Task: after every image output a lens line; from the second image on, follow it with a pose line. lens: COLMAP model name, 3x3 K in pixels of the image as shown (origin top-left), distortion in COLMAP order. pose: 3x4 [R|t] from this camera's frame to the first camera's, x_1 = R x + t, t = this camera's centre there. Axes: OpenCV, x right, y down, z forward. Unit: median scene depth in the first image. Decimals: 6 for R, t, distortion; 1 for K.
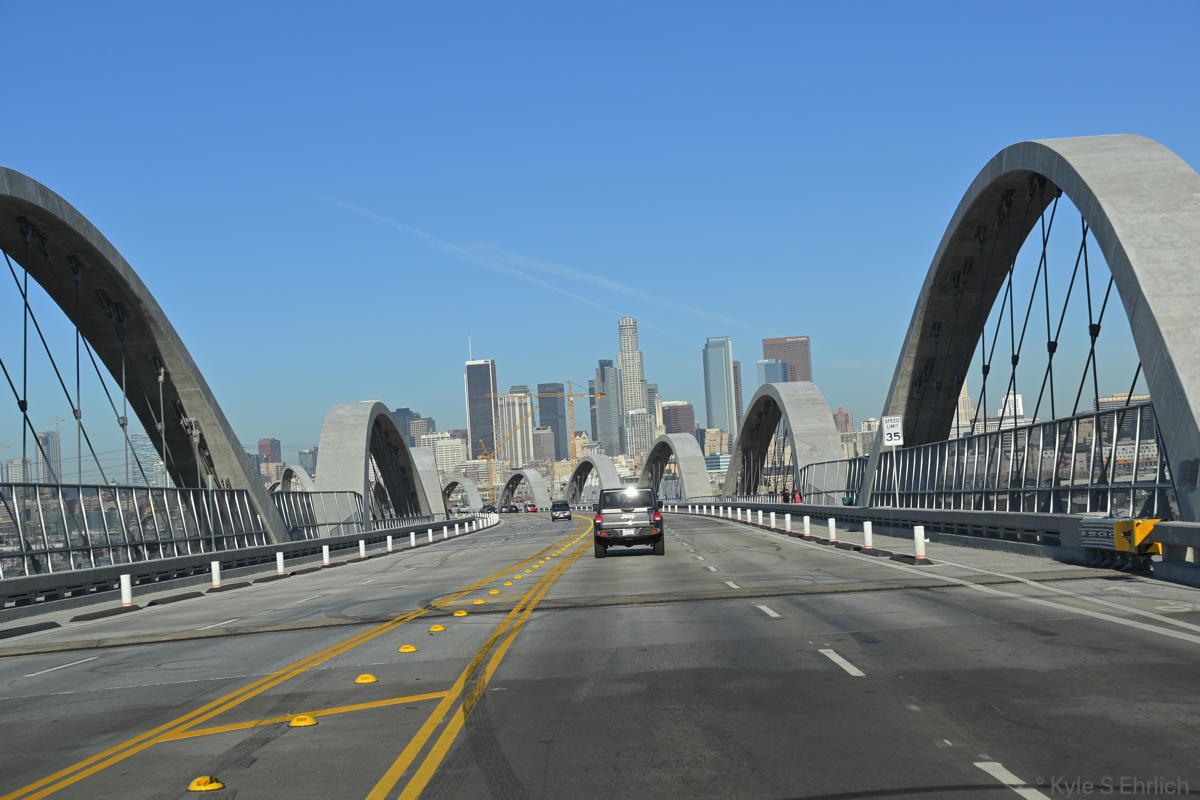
lens RADIAL K [[1877.2, 0, 602.2], [0, 1877.2, 401.9], [0, 0, 1]] dist [0.002675, 0.000000]
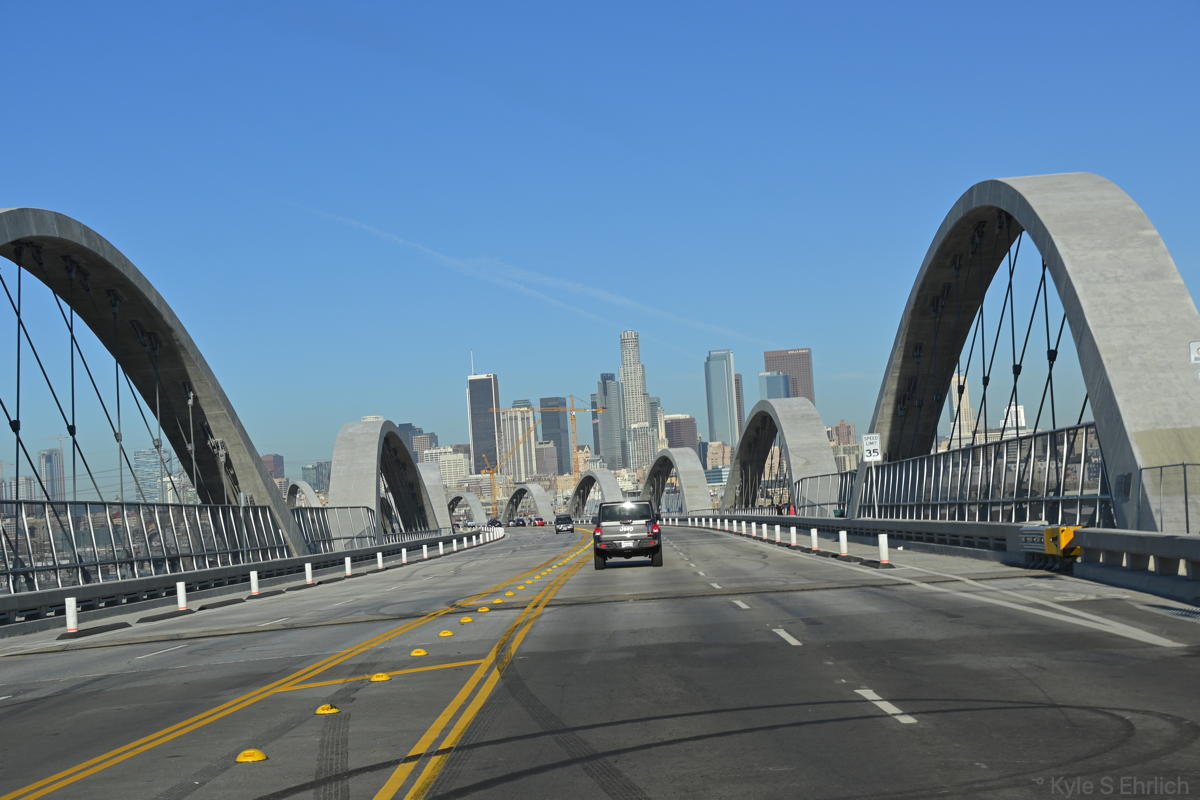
lens RADIAL K [[1877.2, 0, 598.0], [0, 1877.2, 400.8], [0, 0, 1]] dist [0.002675, 0.000000]
pose [[0.999971, -0.006767, -0.003432, 0.000835], [0.006740, 0.999947, -0.007810, -0.004216], [0.003485, 0.007786, 0.999964, -0.084738]]
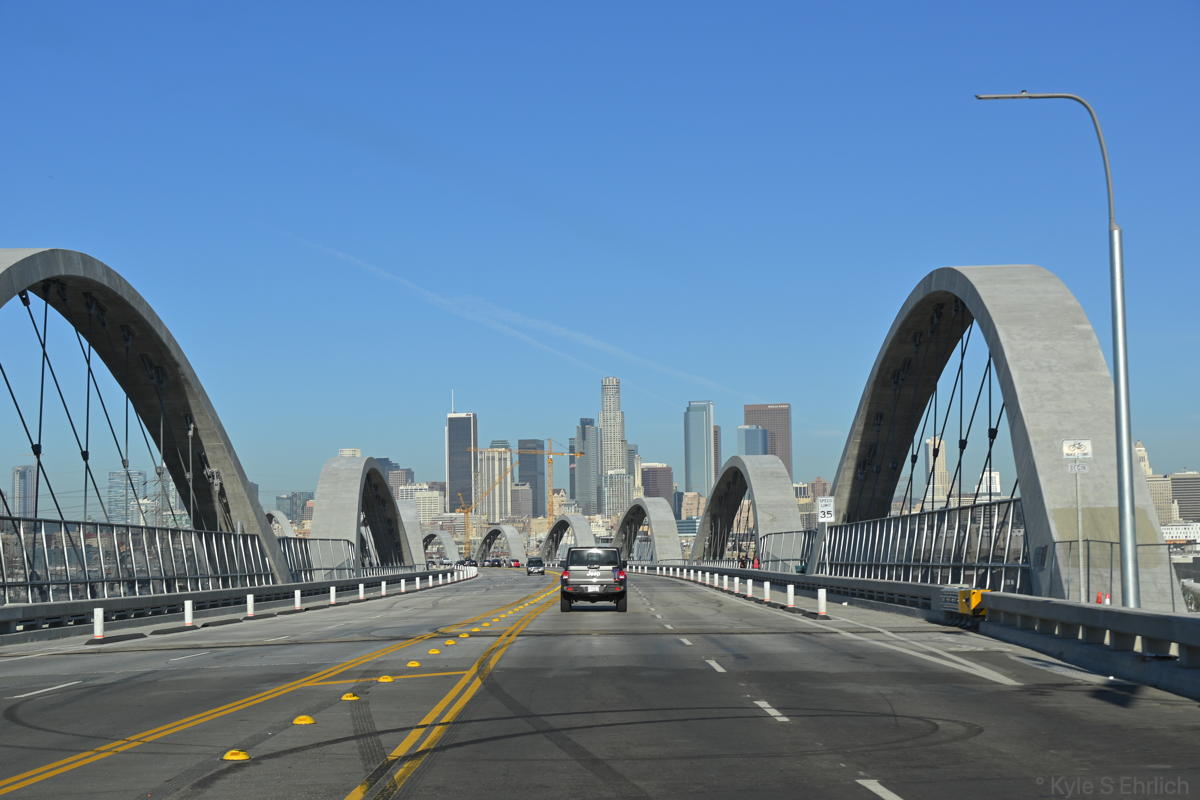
lens RADIAL K [[1877.2, 0, 597.4], [0, 1877.2, 398.8], [0, 0, 1]] dist [0.002675, 0.000000]
pose [[0.998973, 0.044790, 0.006787, 0.002051], [-0.044543, 0.998463, -0.032972, -0.008473], [-0.008253, 0.032636, 0.999433, -0.168964]]
